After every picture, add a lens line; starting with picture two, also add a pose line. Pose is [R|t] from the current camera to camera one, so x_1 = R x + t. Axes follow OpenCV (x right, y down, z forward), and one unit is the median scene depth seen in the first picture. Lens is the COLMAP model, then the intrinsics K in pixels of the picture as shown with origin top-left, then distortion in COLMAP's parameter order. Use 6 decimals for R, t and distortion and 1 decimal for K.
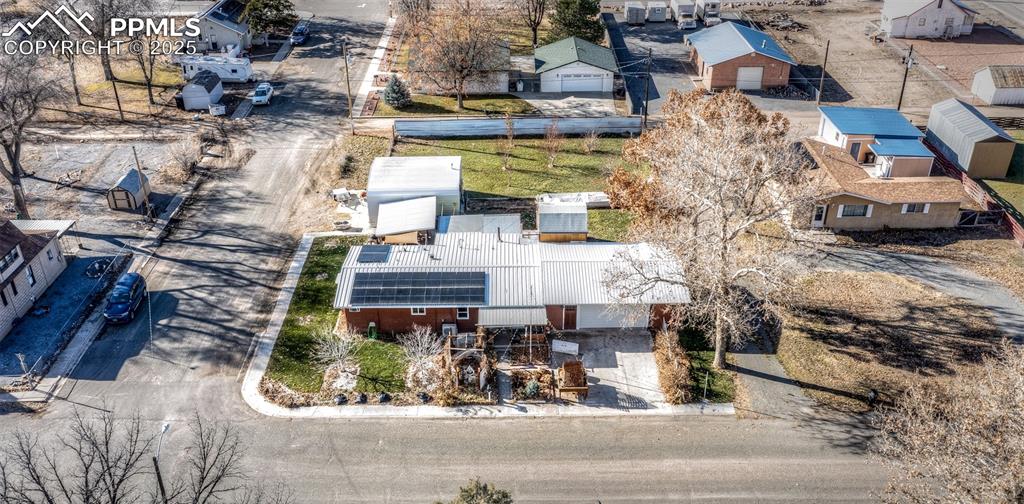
lens RADIAL K [[925.0, 0, 510.6], [0, 925.0, 251.1], [0, 0, 1]] dist [0.028093, 0.003764]
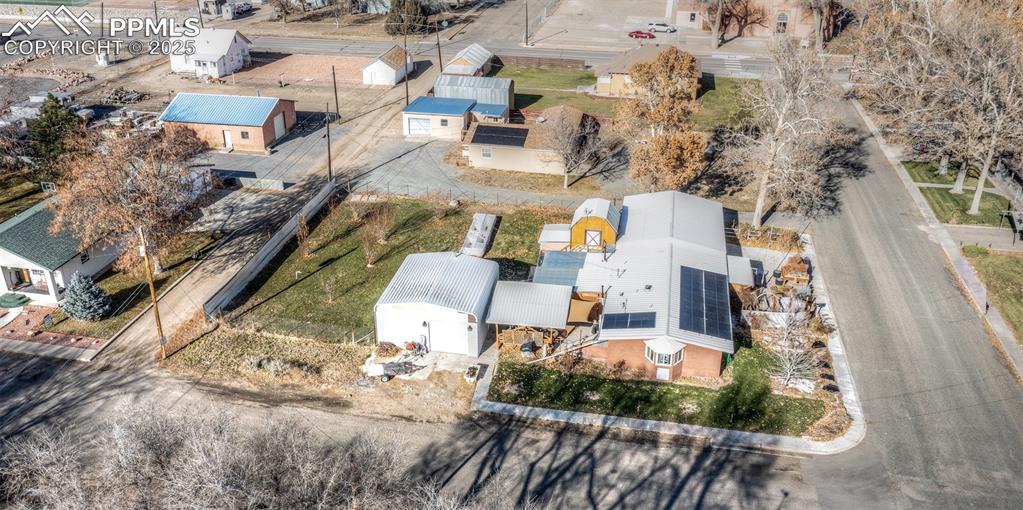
lens RADIAL K [[814.4, 0, 504.7], [0, 814.4, 255.4], [0, 0, 1]] dist [0.028746, -0.006052]
pose [[0.207672, -0.437490, 0.874914, -0.811345], [0.473012, 0.827806, 0.301658, -0.335316], [-0.856231, 0.351199, 0.378850, 0.746610]]
